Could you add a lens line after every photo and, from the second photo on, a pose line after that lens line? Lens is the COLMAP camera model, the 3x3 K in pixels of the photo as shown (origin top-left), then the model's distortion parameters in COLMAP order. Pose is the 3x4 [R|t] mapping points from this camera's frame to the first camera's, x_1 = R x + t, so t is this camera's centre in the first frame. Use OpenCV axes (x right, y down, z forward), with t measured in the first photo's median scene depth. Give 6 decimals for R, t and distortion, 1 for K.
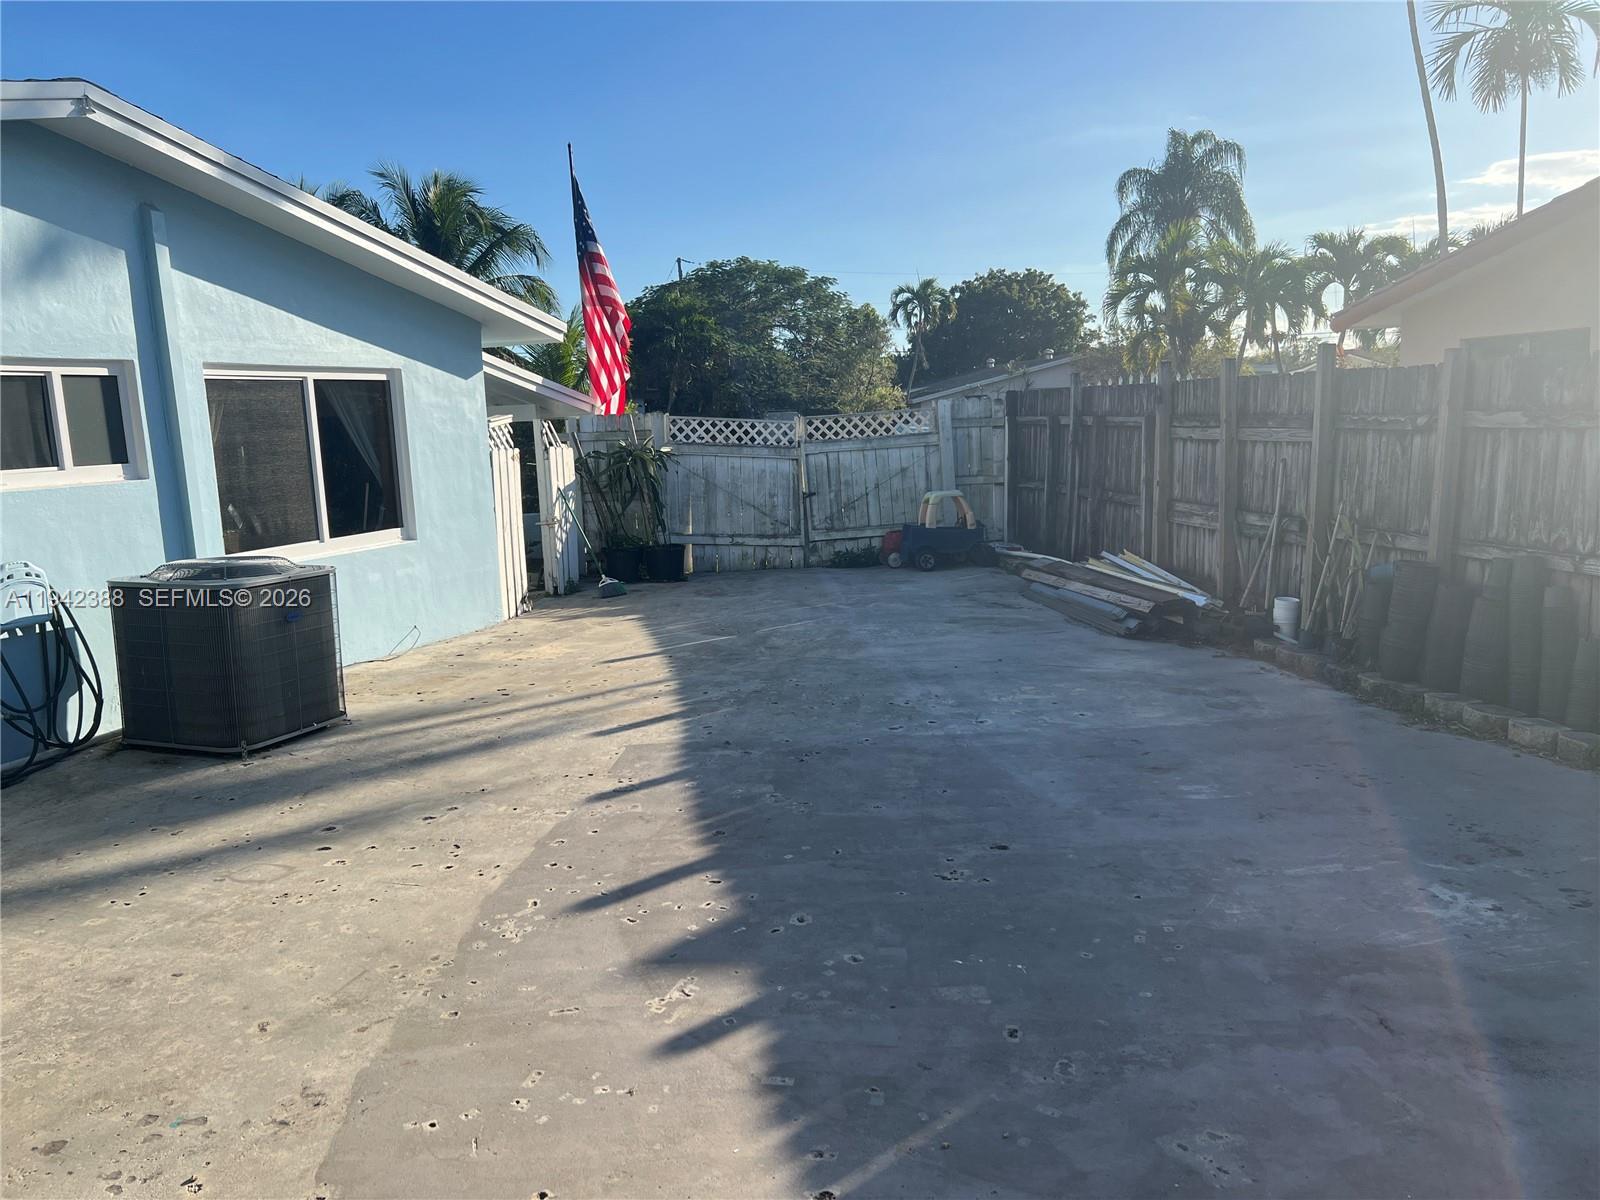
lens RADIAL K [[1212.8, 0, 803.6], [0, 1212.8, 598.2], [0, 0, 1]] dist [0.048713, -0.060347]
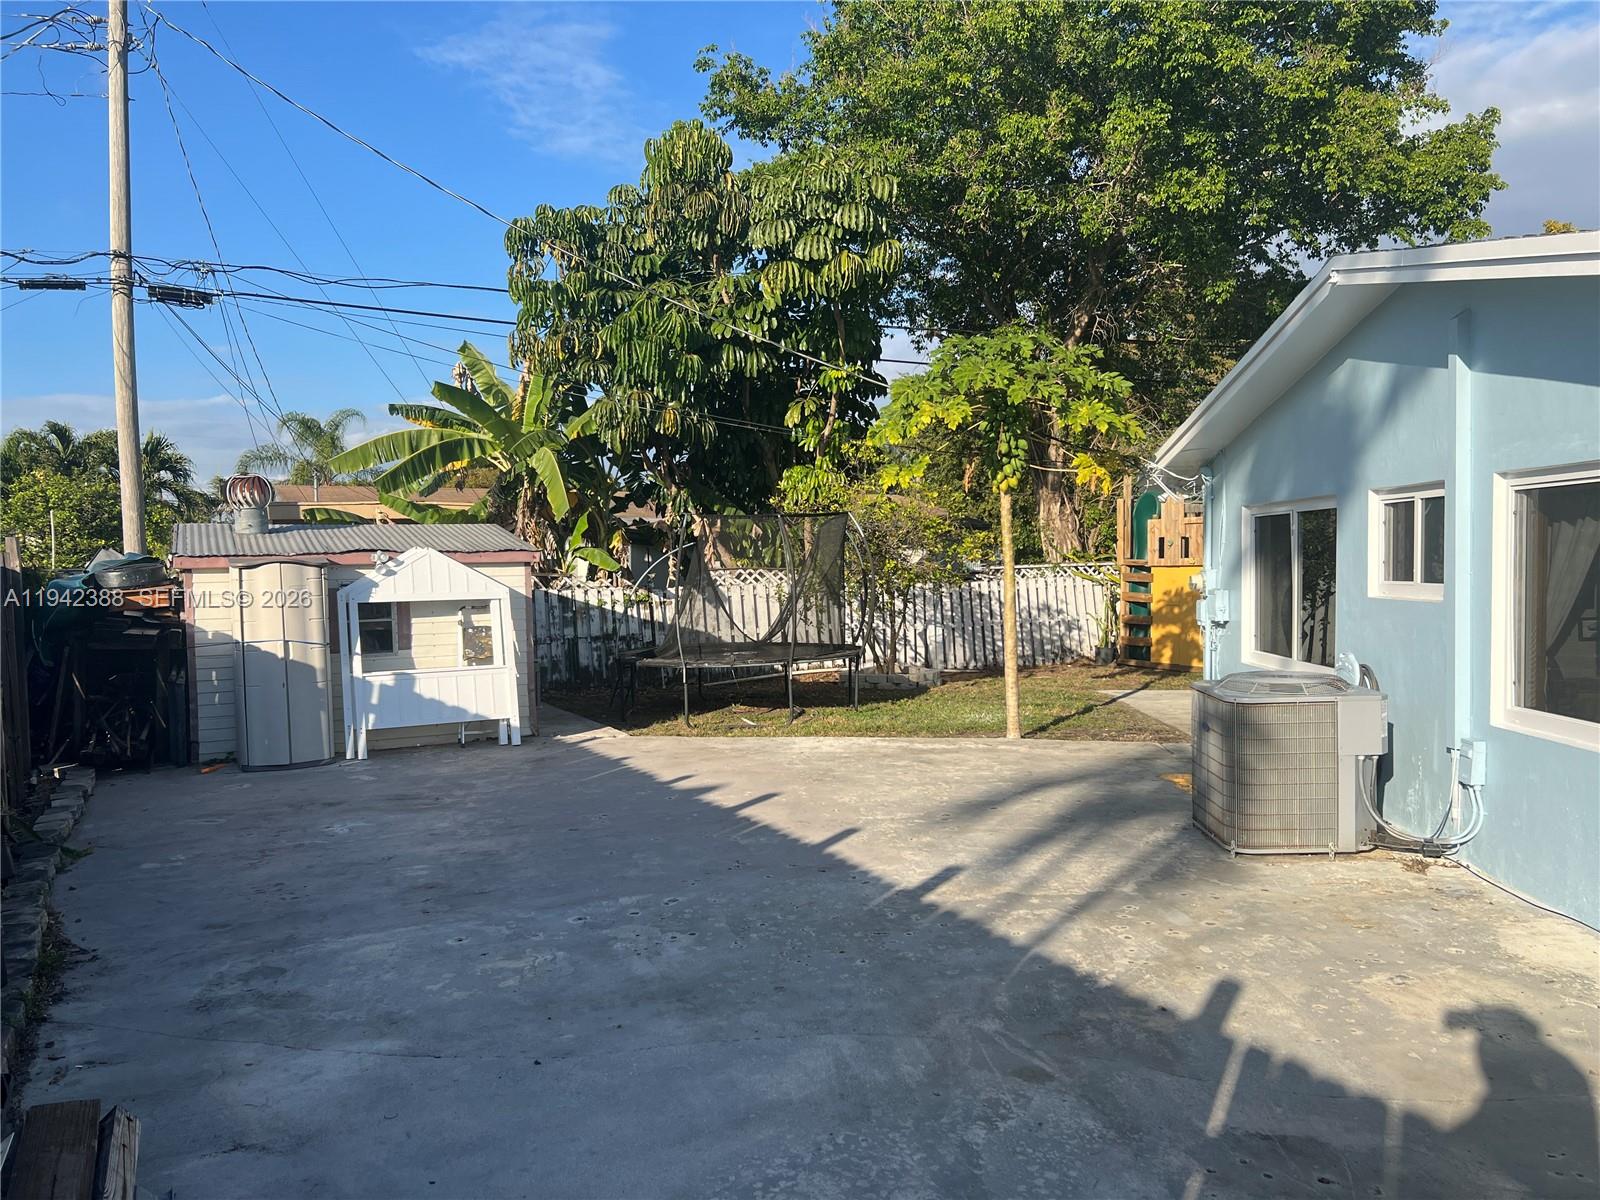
lens RADIAL K [[1212.8, 0, 797.3], [0, 1212.8, 604.9], [0, 0, 1]] dist [0.048713, -0.060347]
pose [[-0.950787, 0.061772, -0.303625, 0.248165], [0.002230, 0.981264, 0.192655, -0.295395], [0.309837, 0.182497, -0.933111, 1.815350]]
